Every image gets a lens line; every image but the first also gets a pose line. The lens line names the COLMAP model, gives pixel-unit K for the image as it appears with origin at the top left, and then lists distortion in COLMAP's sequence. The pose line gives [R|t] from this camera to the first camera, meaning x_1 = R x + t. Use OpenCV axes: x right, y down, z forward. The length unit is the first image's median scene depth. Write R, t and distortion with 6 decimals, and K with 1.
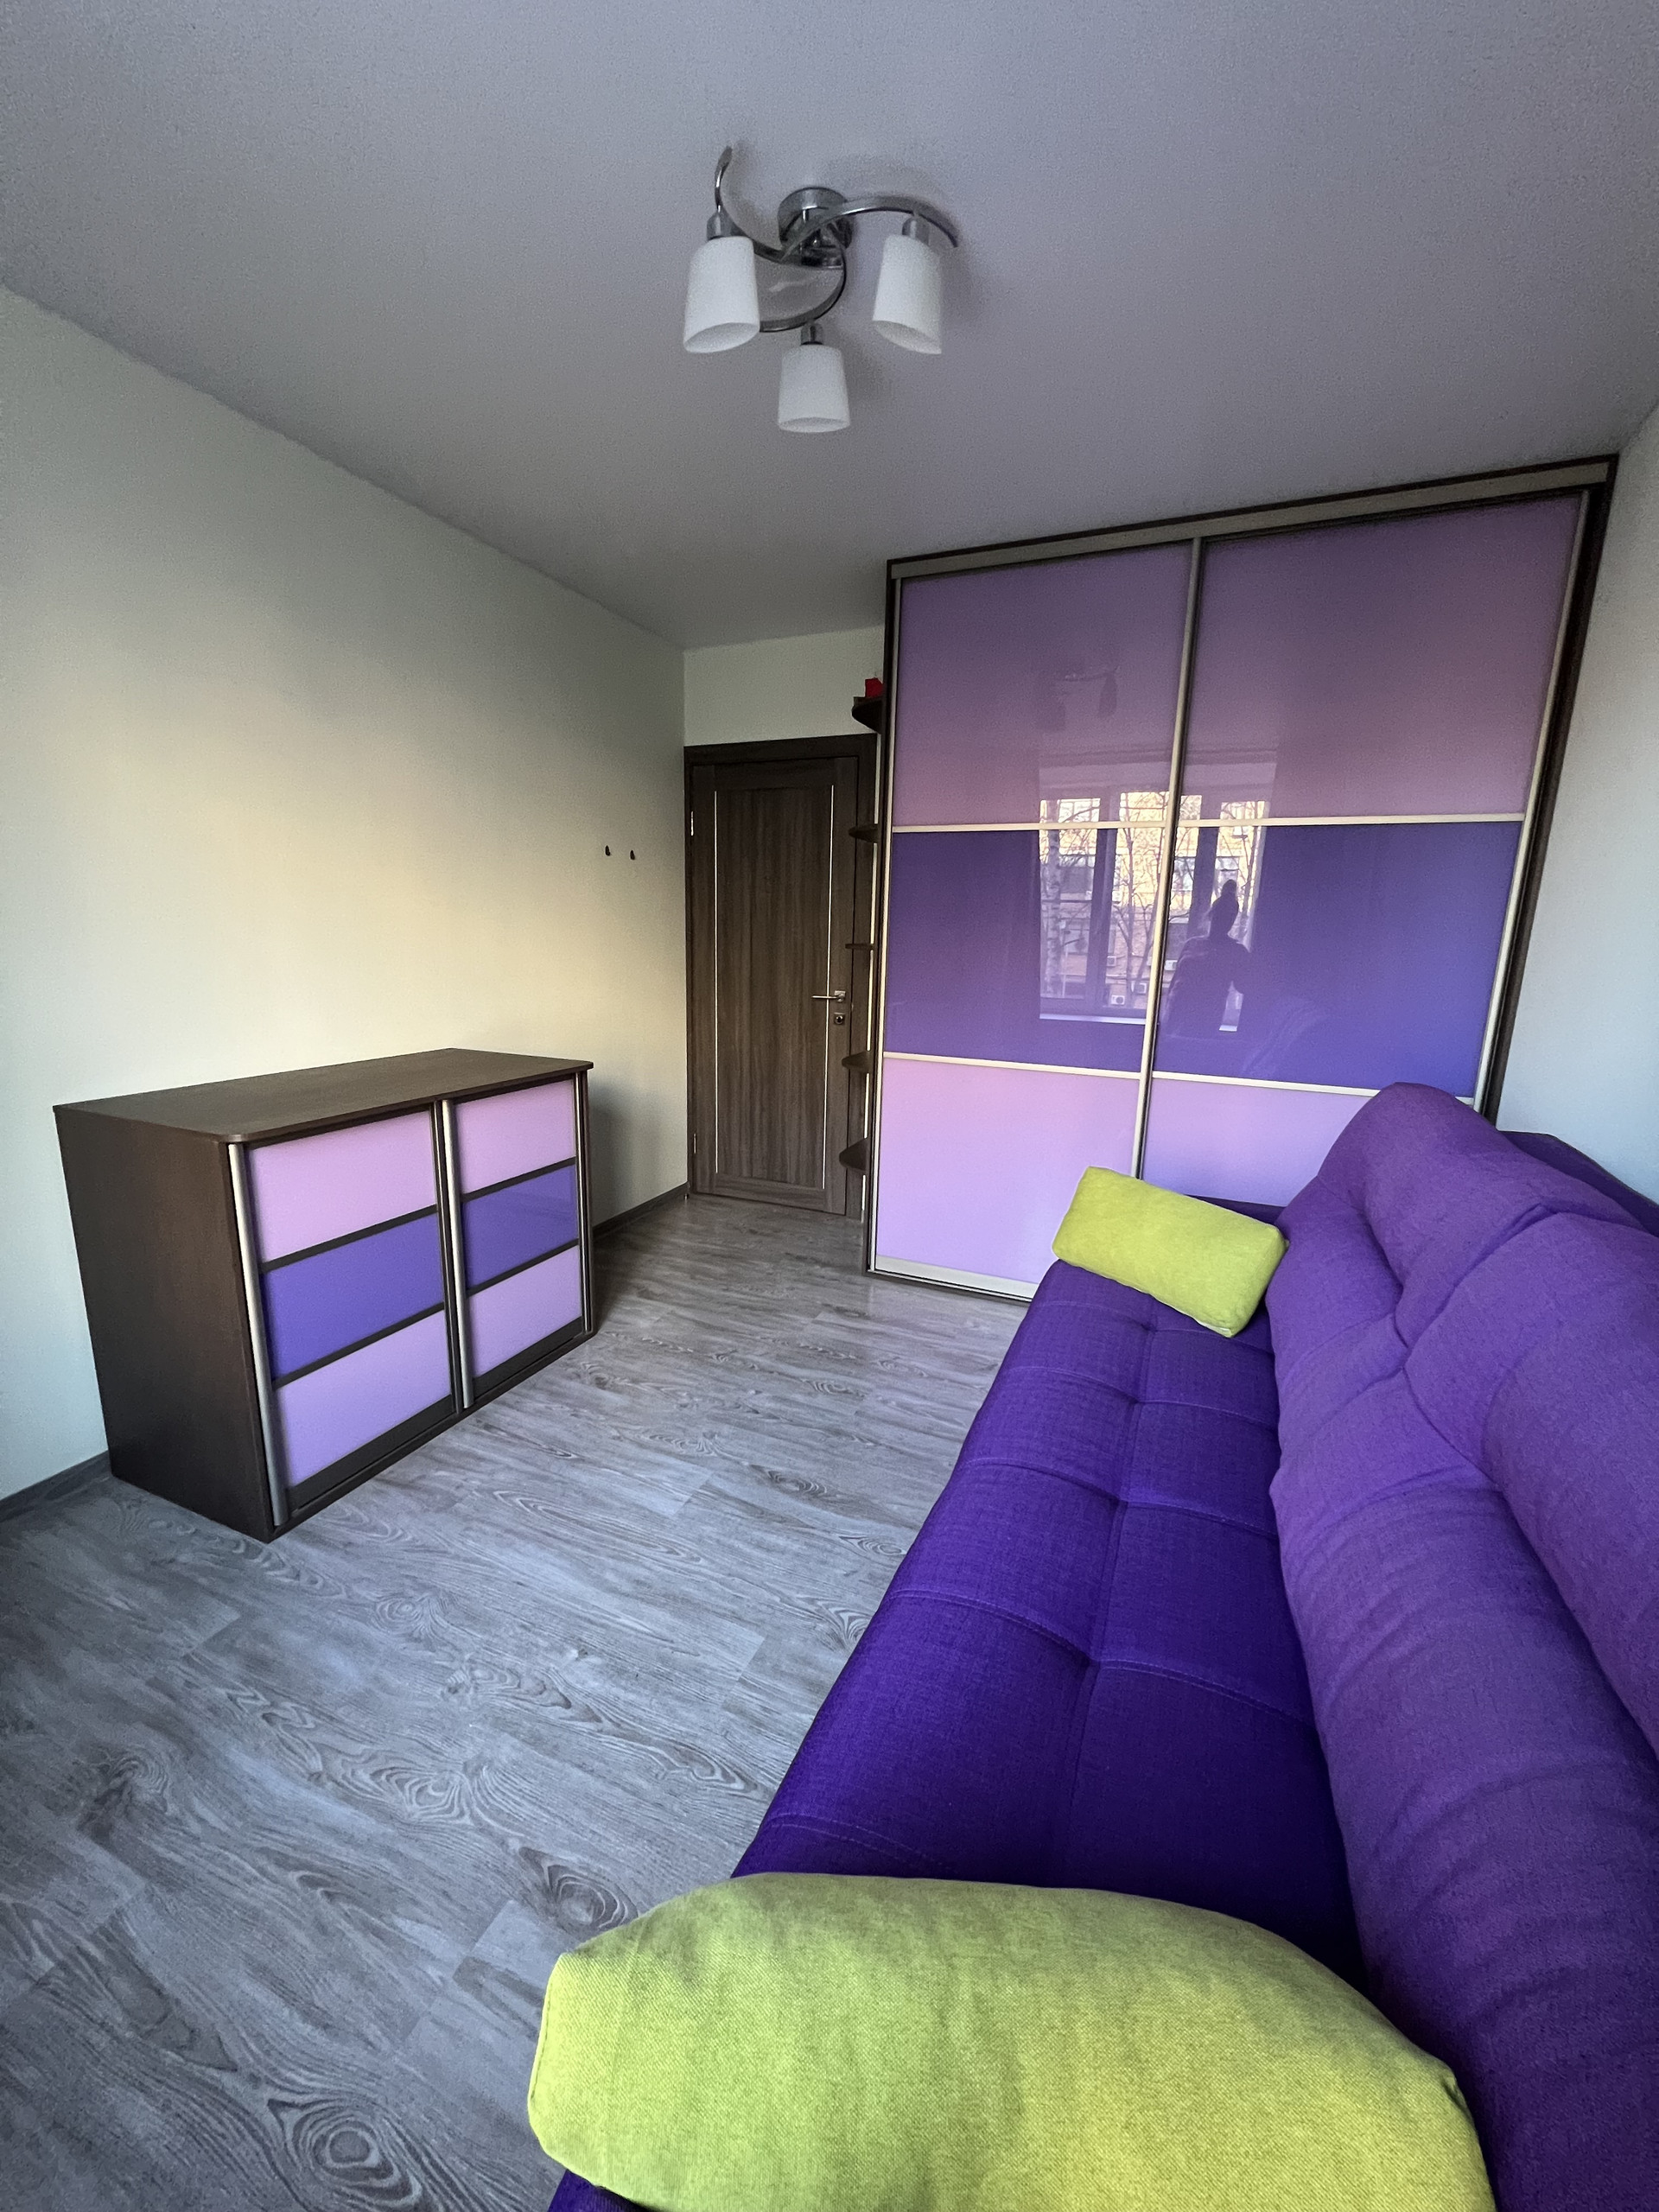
lens RADIAL K [[880.6, 0, 827.5], [0, 880.6, 1109.7], [0, 0, 1]] dist [-0.002475, 0.001005]
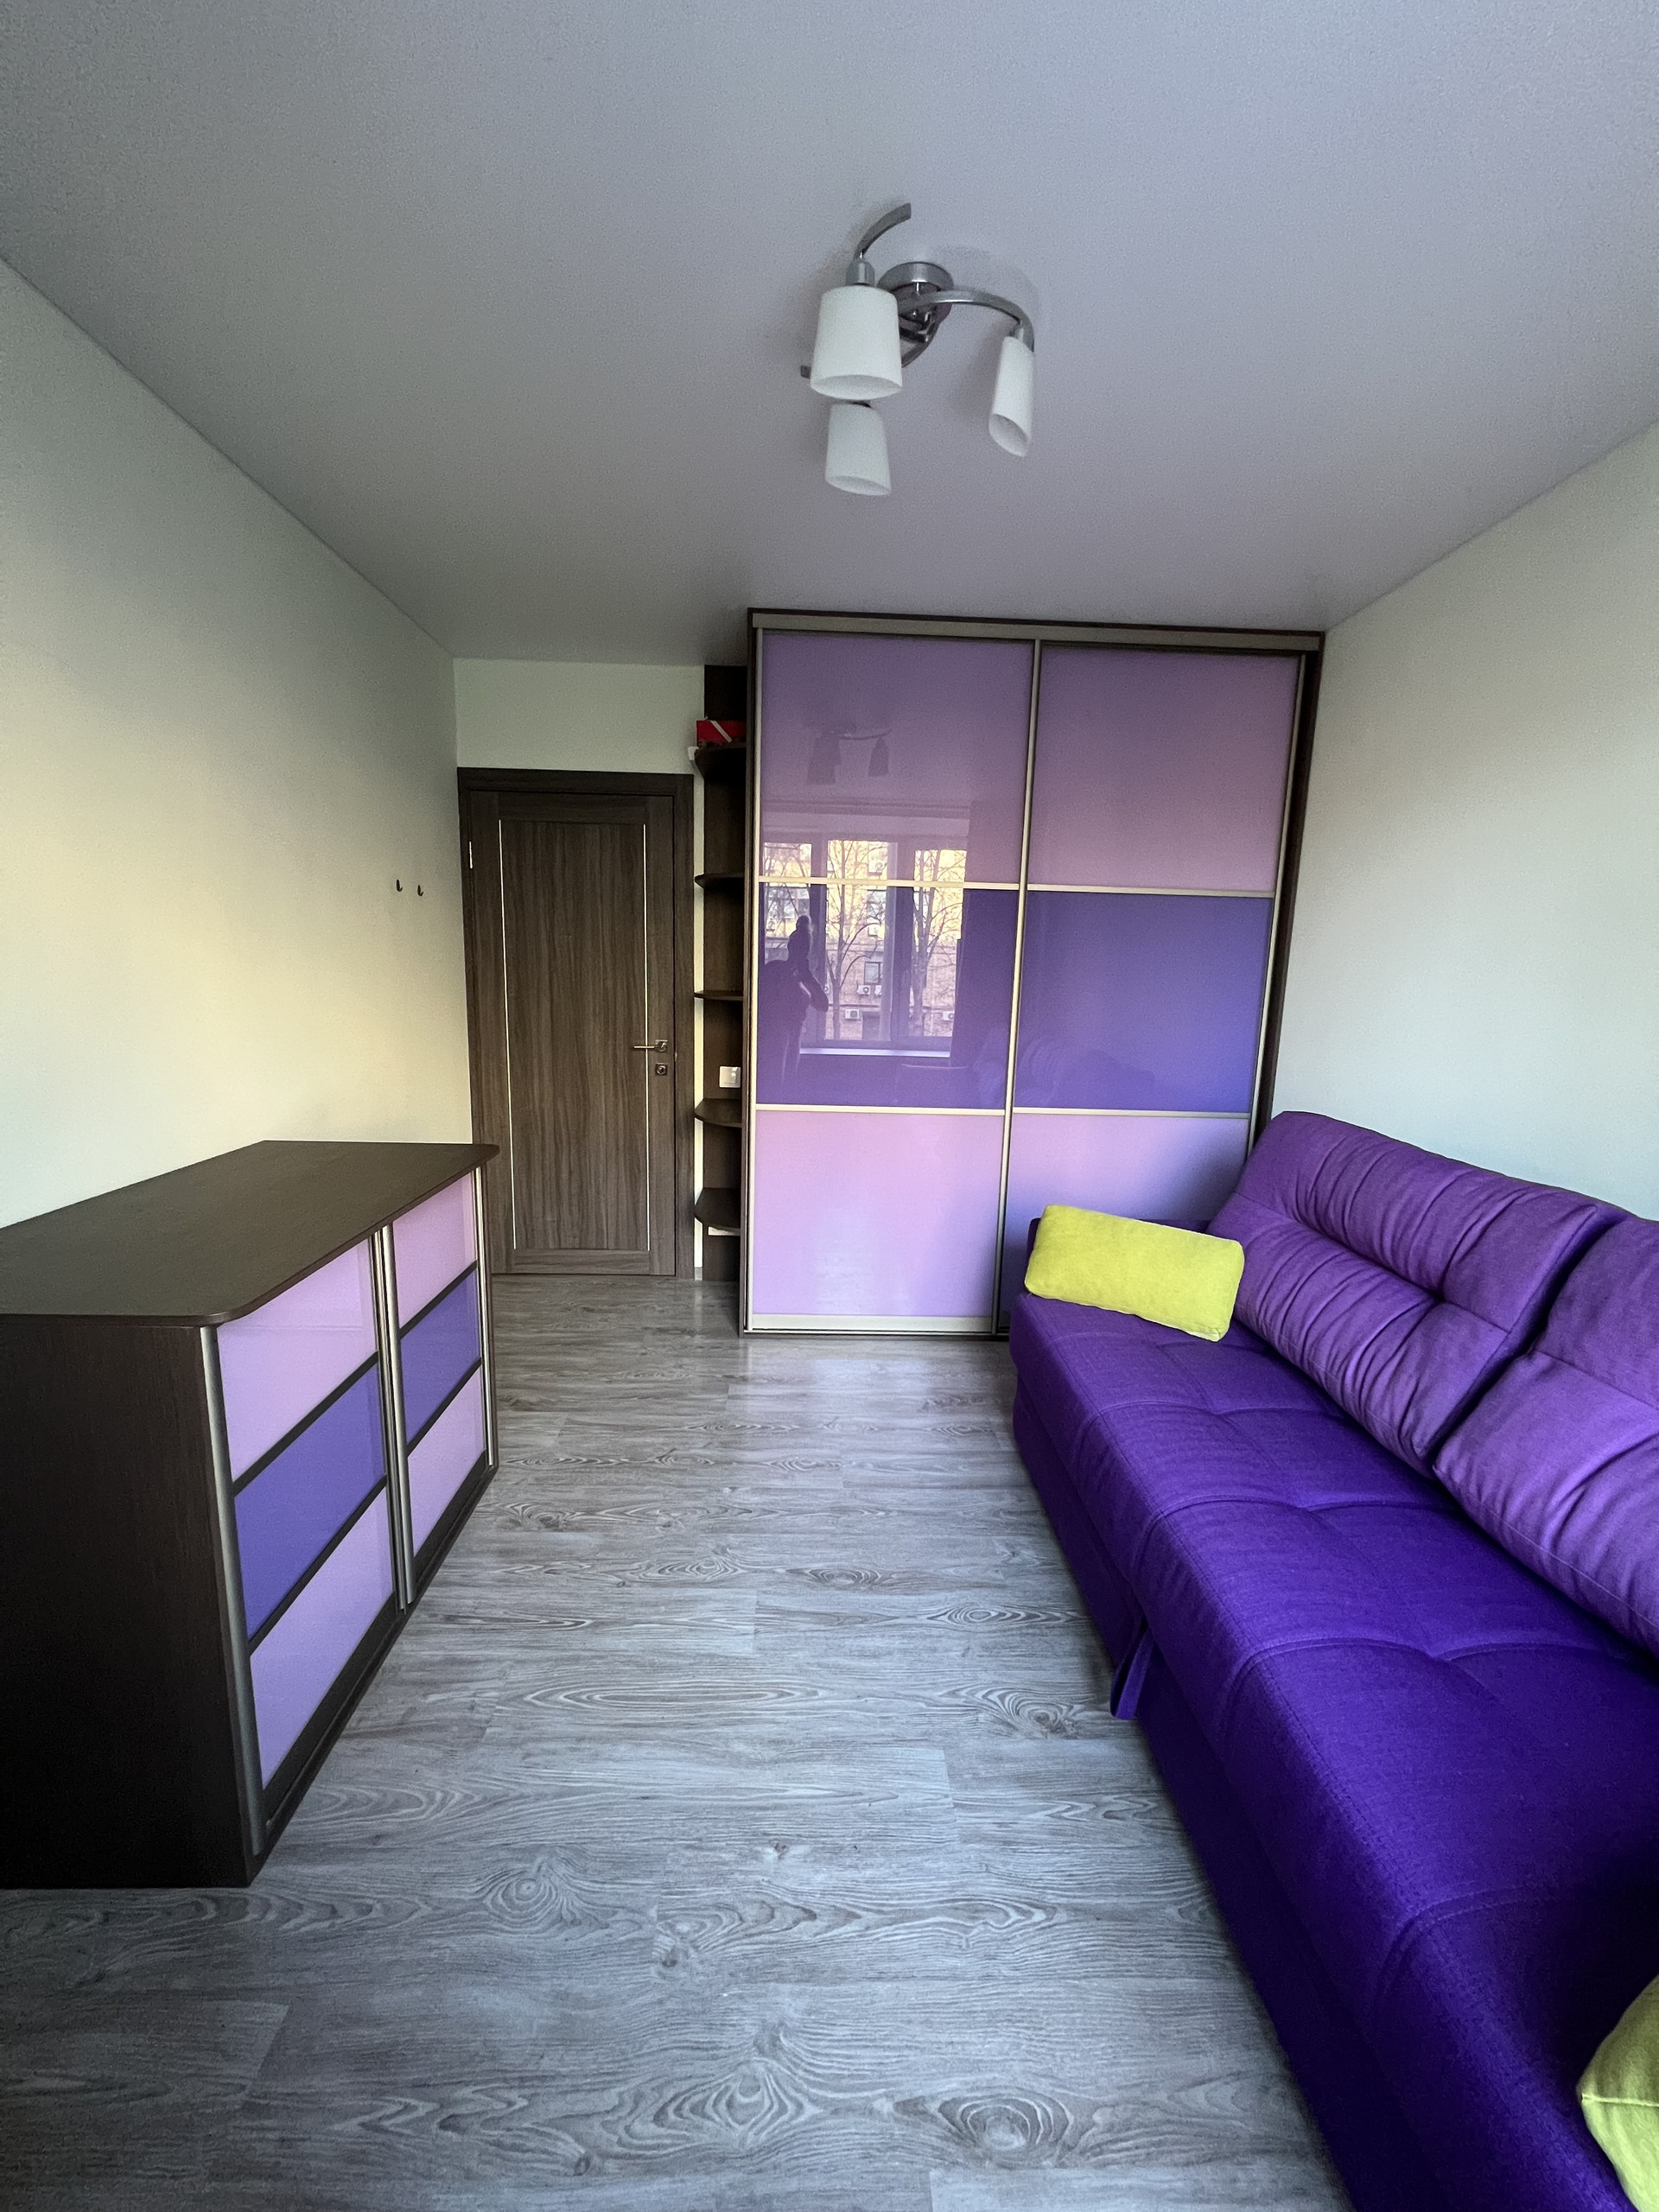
lens RADIAL K [[880.6, 0, 827.4], [0, 880.6, 1108.4], [0, 0, 1]] dist [-0.002475, 0.001005]
pose [[0.903889, -0.069786, 0.422036, -0.407874], [0.081721, 0.996603, -0.010231, -0.065938], [-0.419888, 0.043737, 0.906521, 0.128044]]
